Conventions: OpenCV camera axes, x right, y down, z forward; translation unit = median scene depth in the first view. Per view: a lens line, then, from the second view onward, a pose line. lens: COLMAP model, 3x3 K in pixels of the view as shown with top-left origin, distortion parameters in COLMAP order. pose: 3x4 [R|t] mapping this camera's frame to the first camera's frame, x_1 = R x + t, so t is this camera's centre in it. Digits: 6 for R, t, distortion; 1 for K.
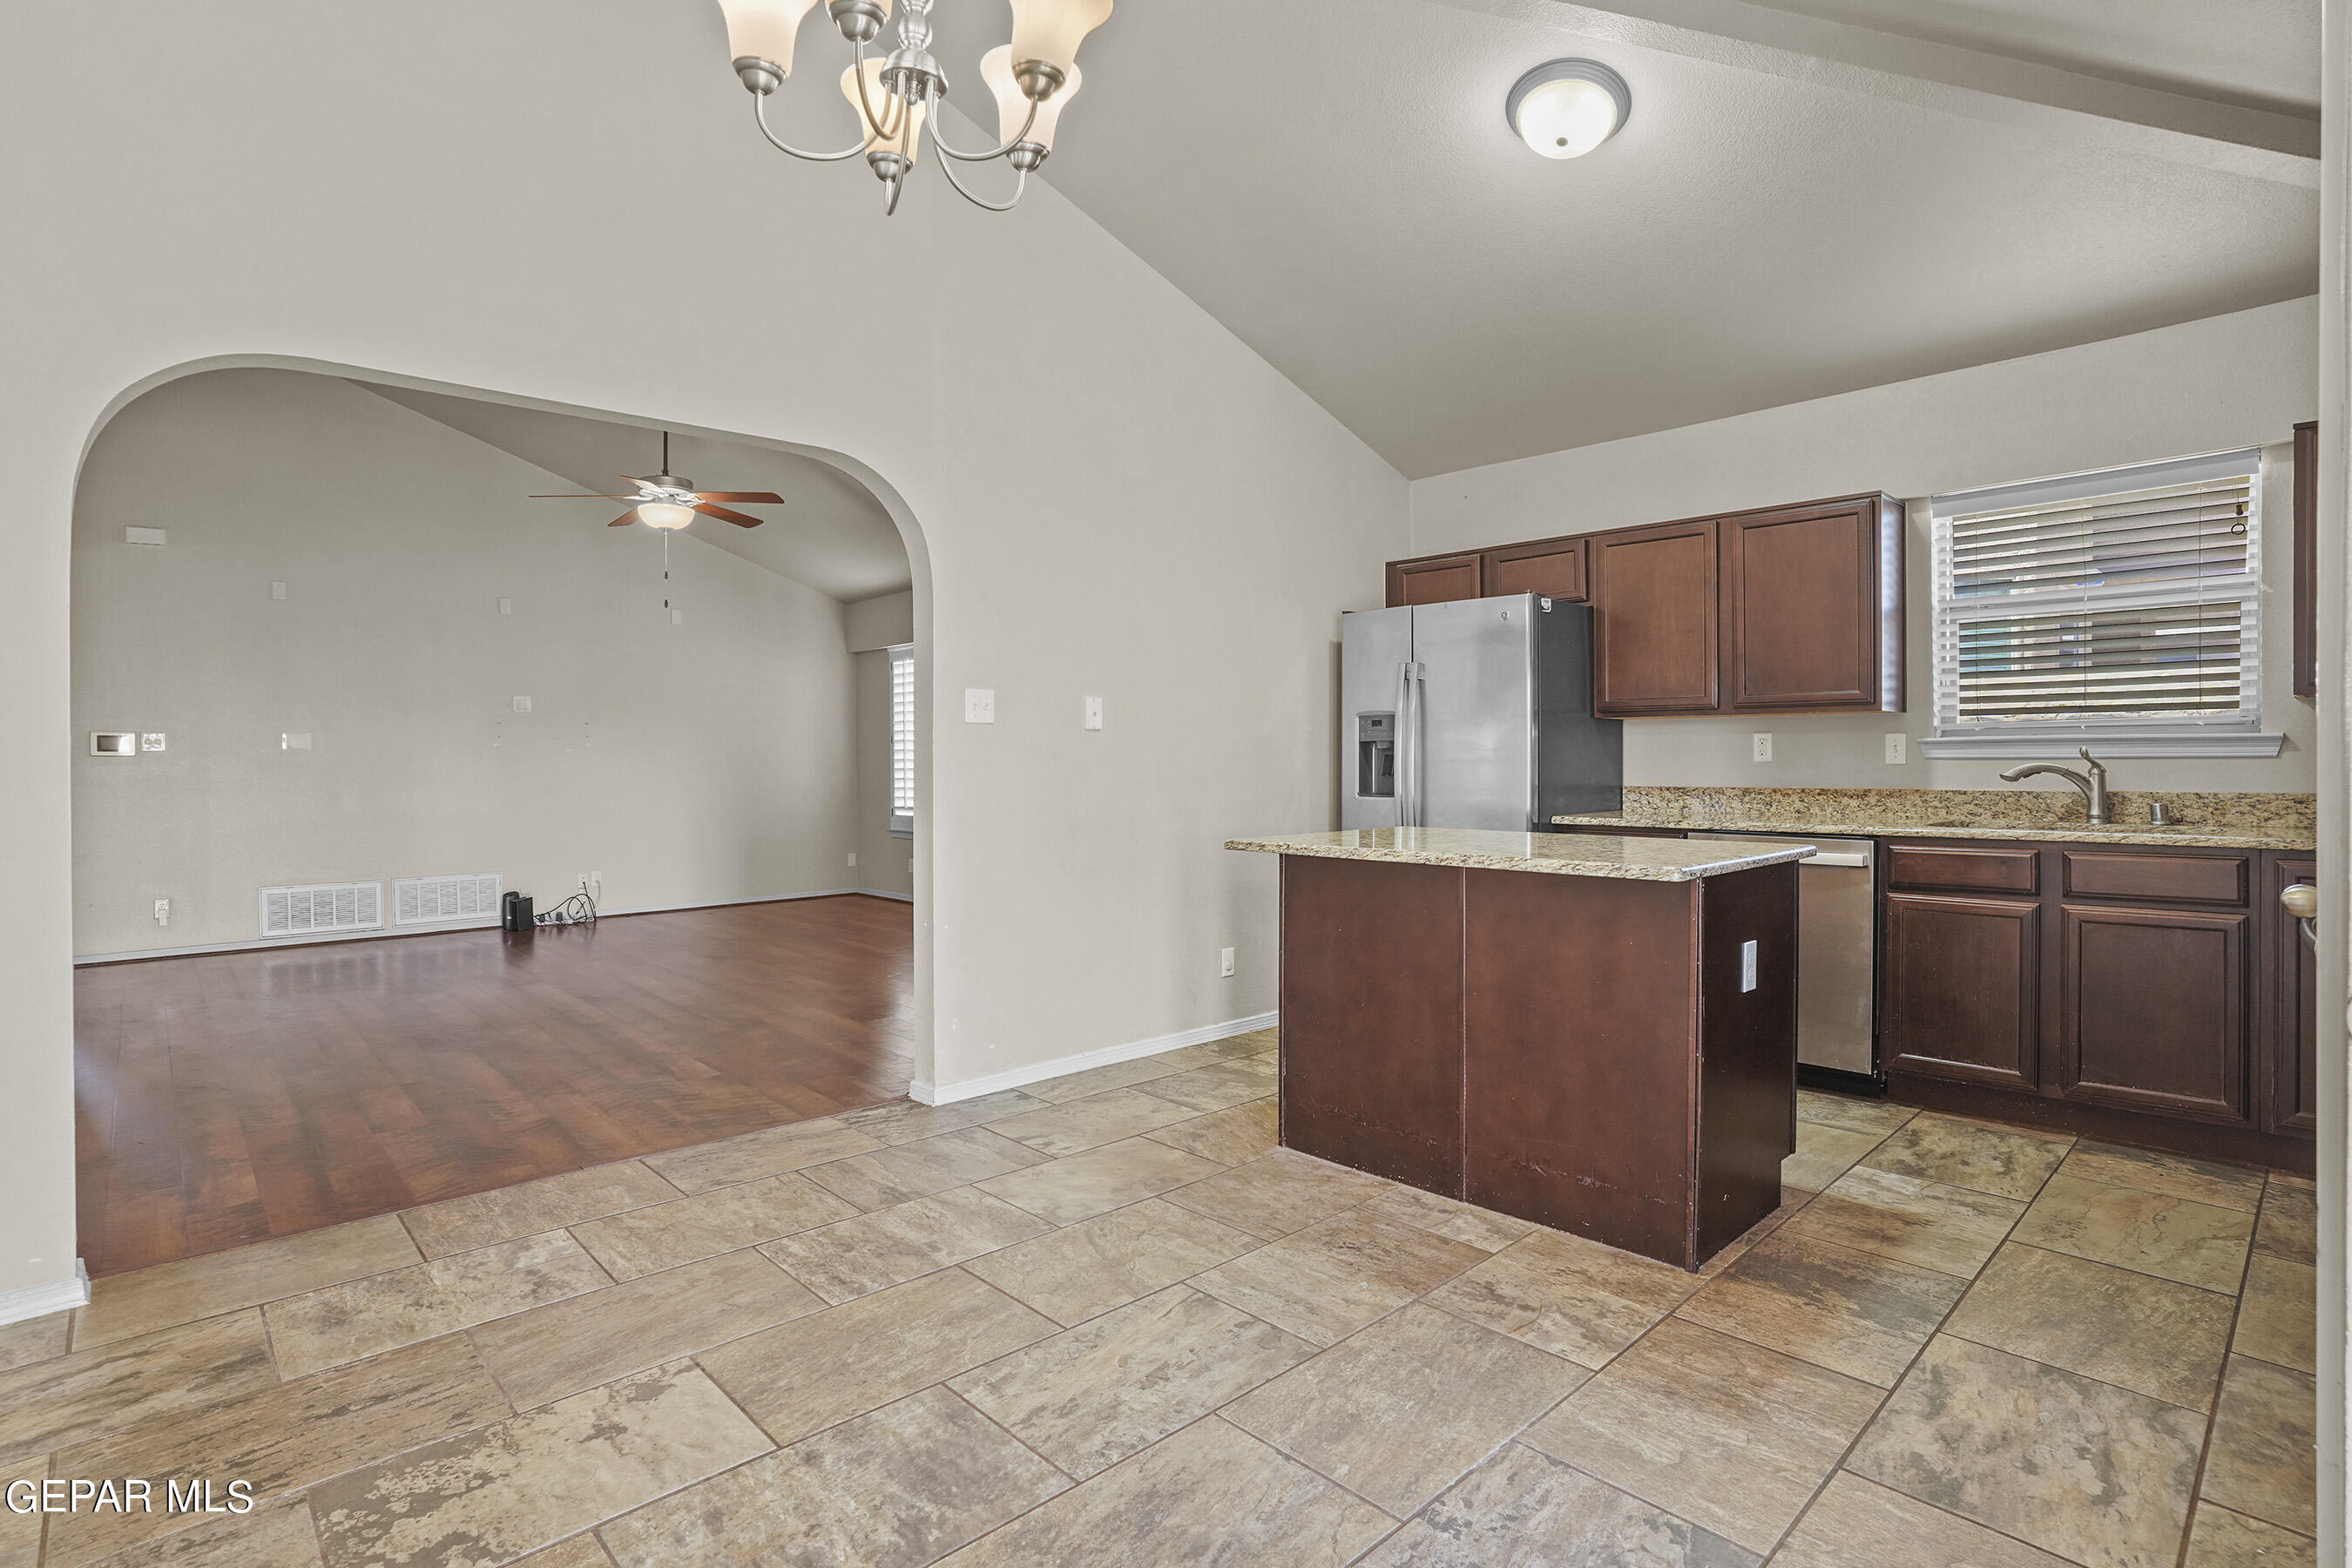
lens RADIAL K [[1156.3, 0, 1180.9], [0, 1156.3, 770.3], [0, 0, 1]] dist [-0.029795, 0.001334]
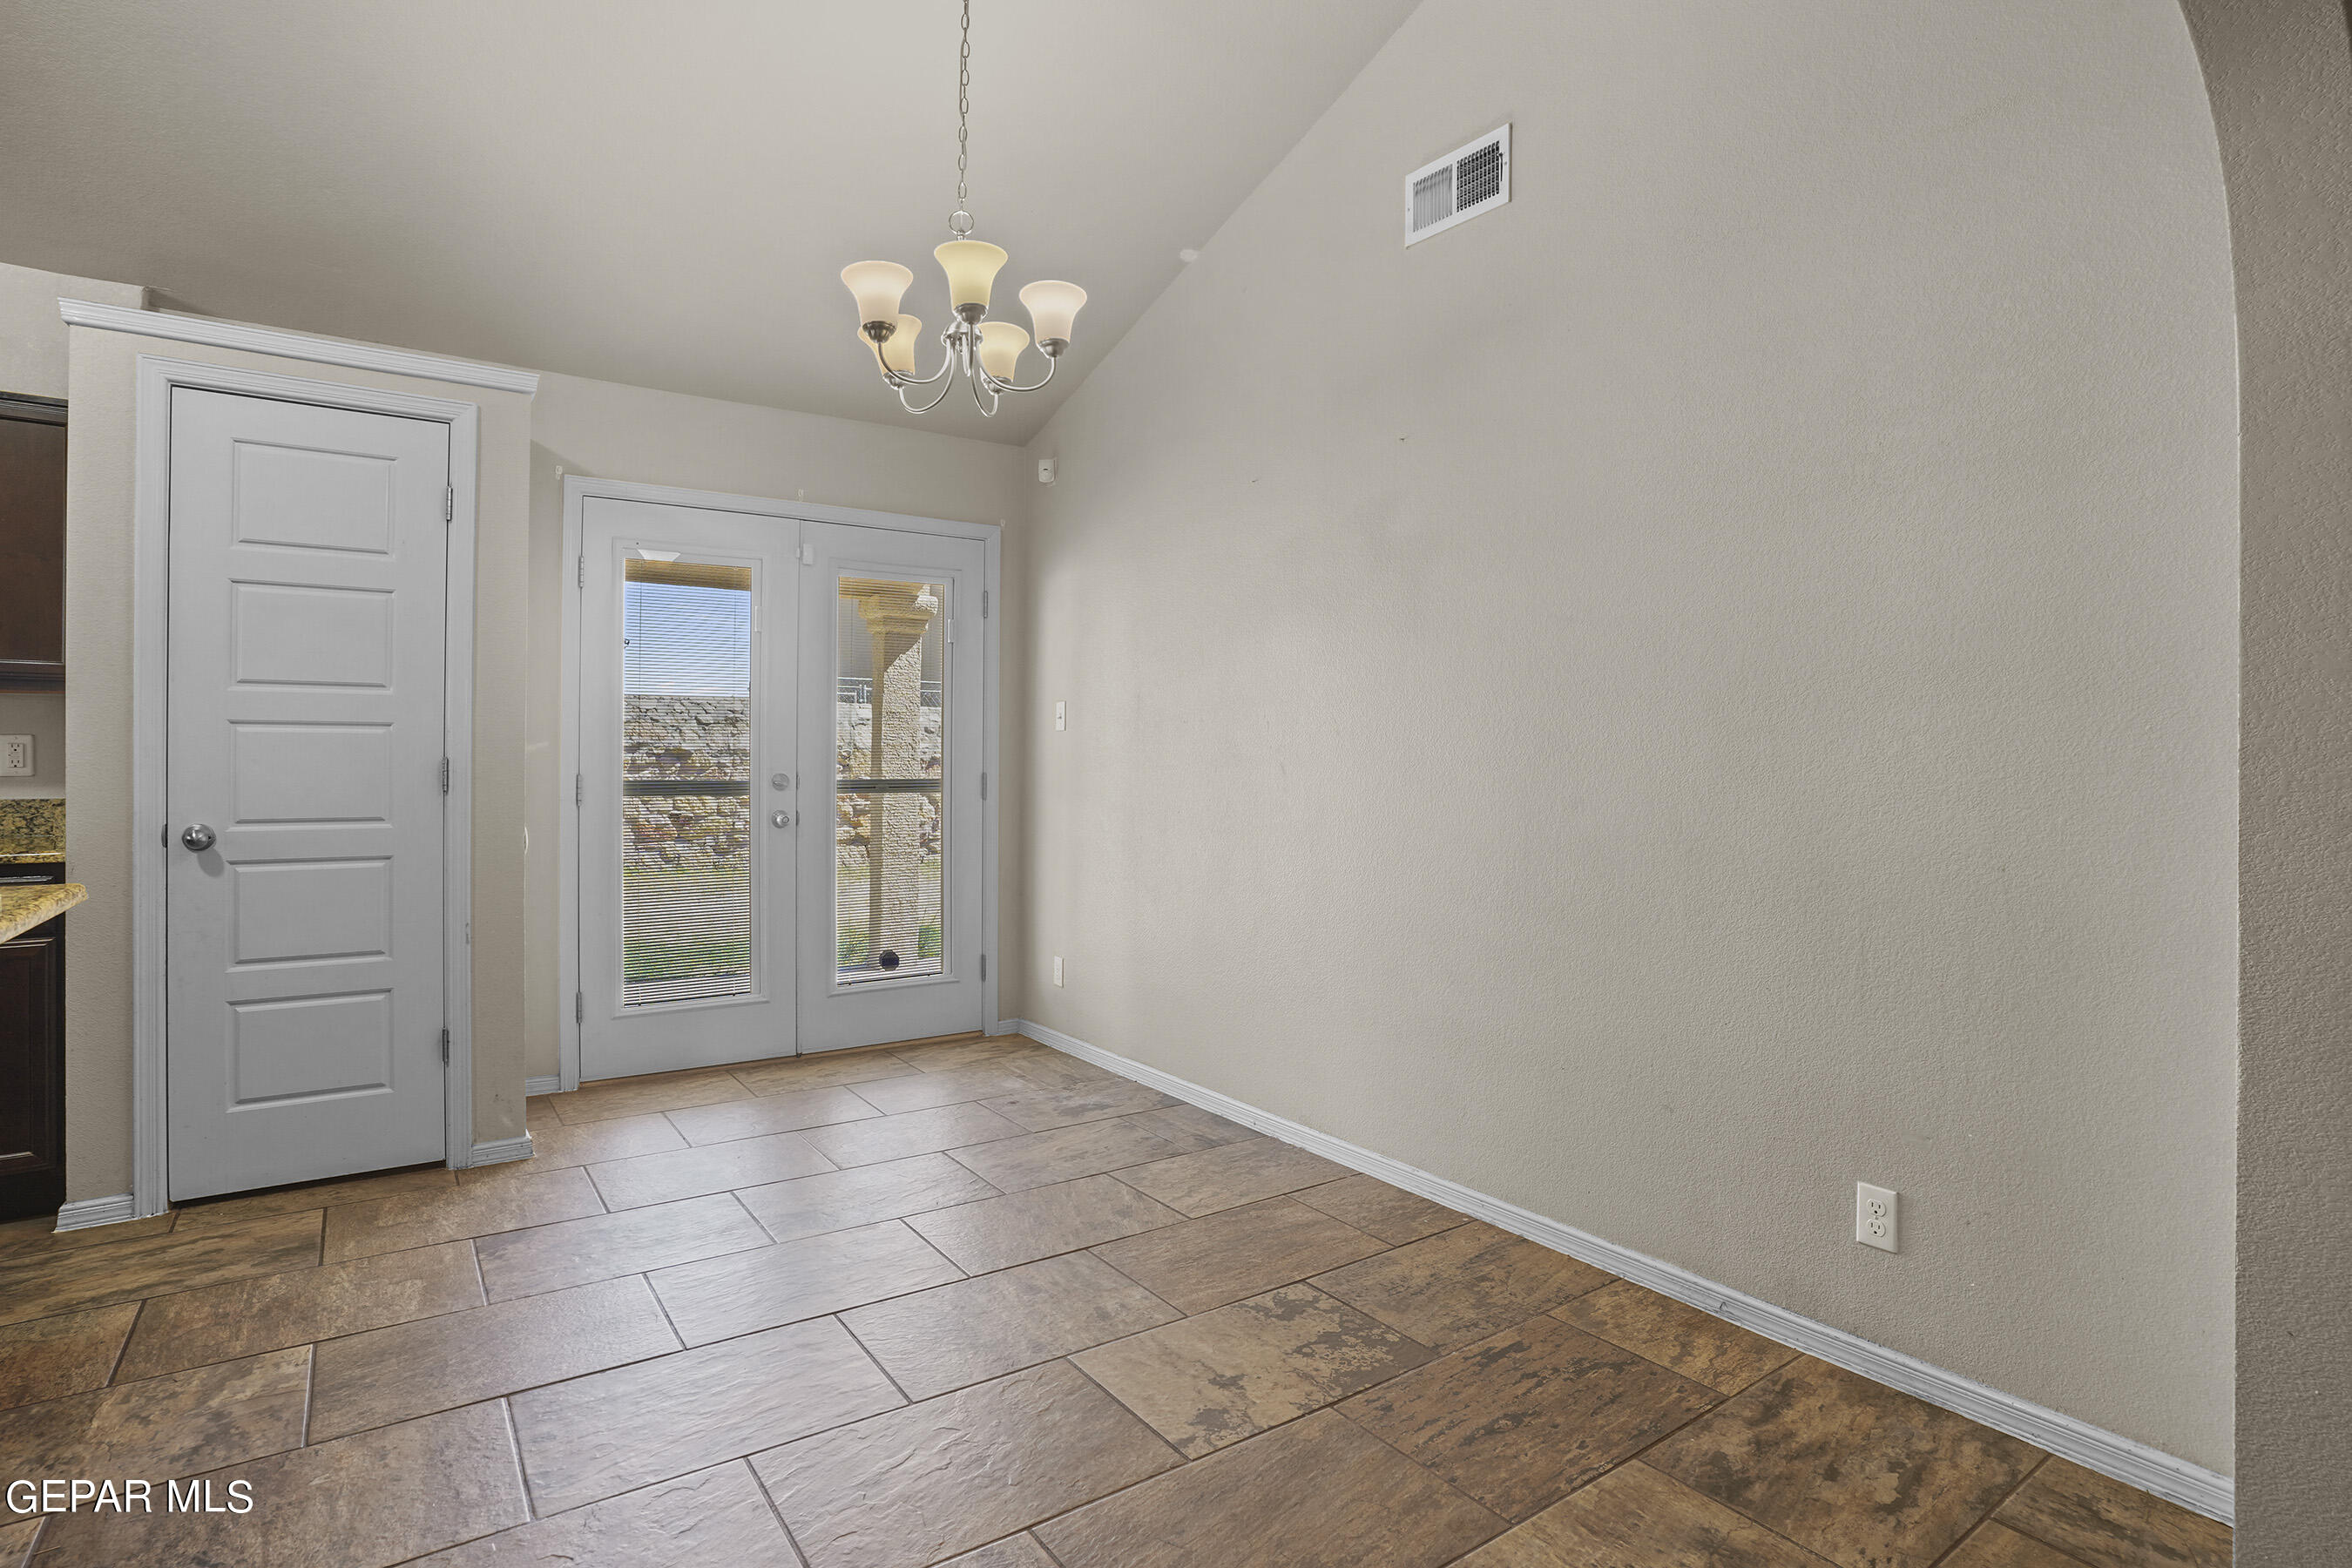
lens RADIAL K [[1156.3, 0, 1168.5], [0, 1156.3, 763.9], [0, 0, 1]] dist [-0.029795, 0.001334]
pose [[-0.990424, 0.000495, 0.138057, -0.324786], [0.002791, 0.999861, 0.016435, -0.010610], [-0.138030, 0.016663, -0.990288, 1.120248]]
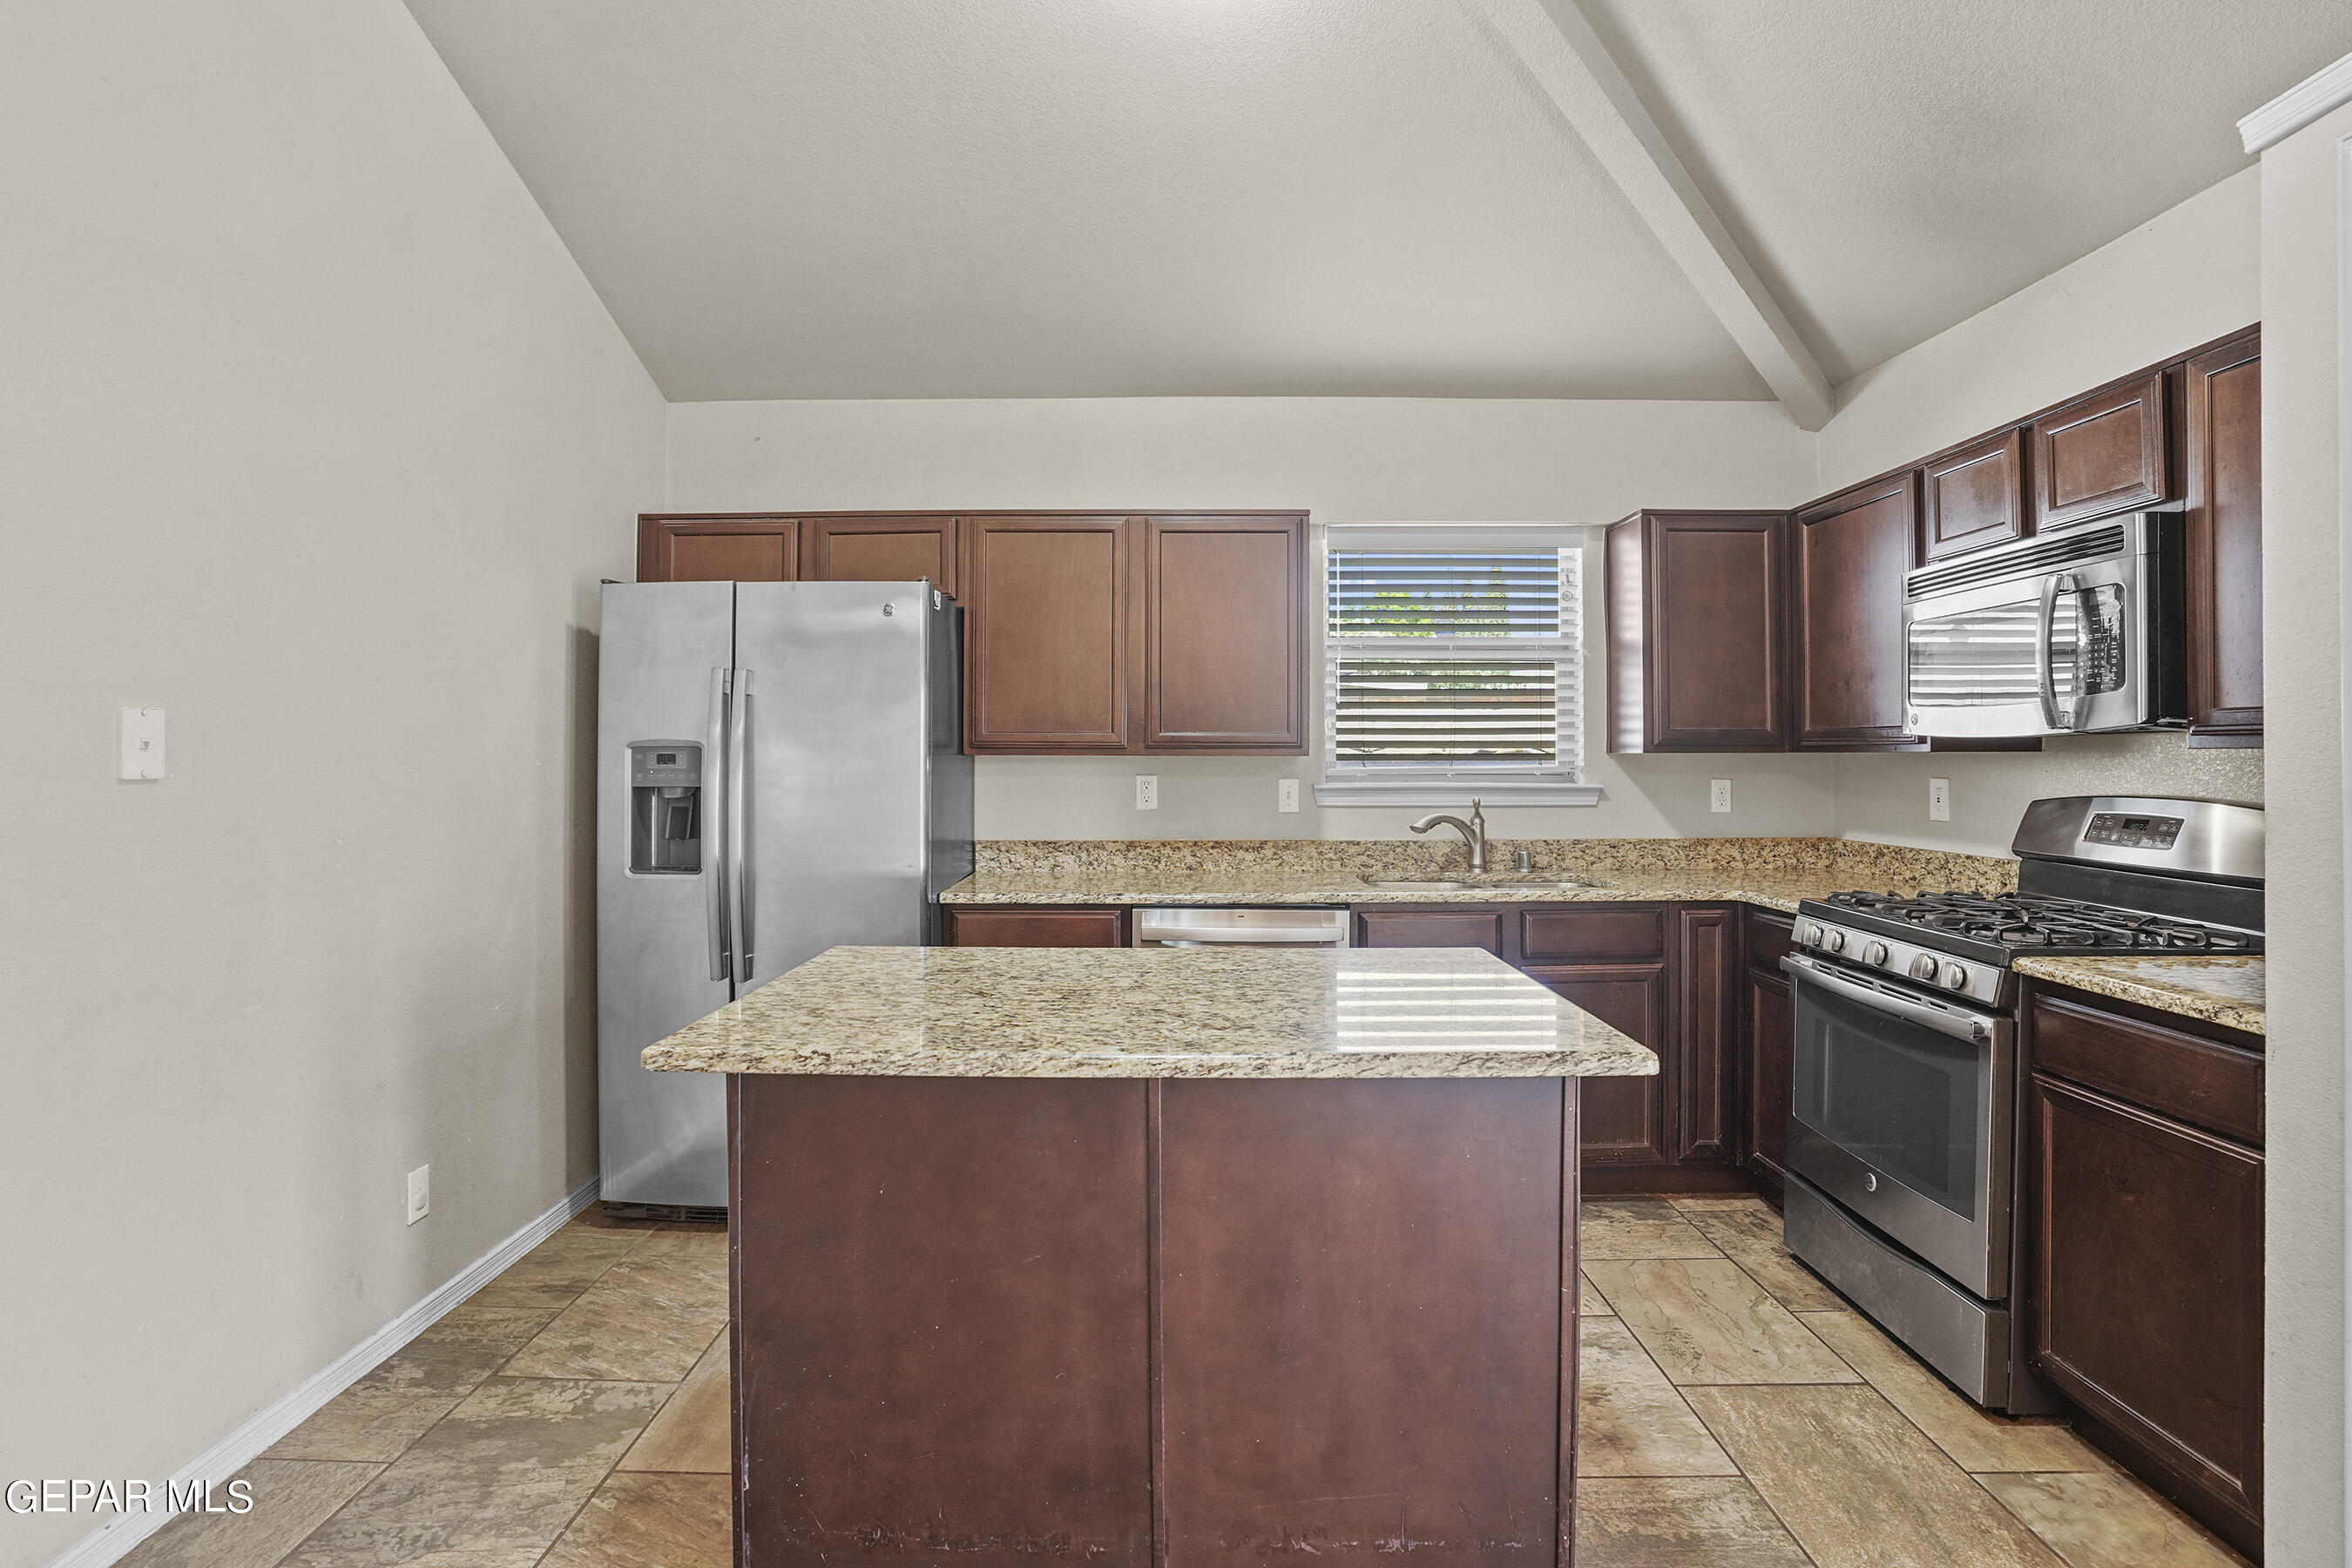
lens RADIAL K [[1156.3, 0, 1167.9], [0, 1156.3, 783.3], [0, 0, 1]] dist [-0.029795, 0.001334]
pose [[0.704459, -0.005892, 0.709720, -0.113828], [0.005369, 0.999981, 0.002973, -0.036307], [-0.709724, 0.001716, 0.704478, 0.466295]]
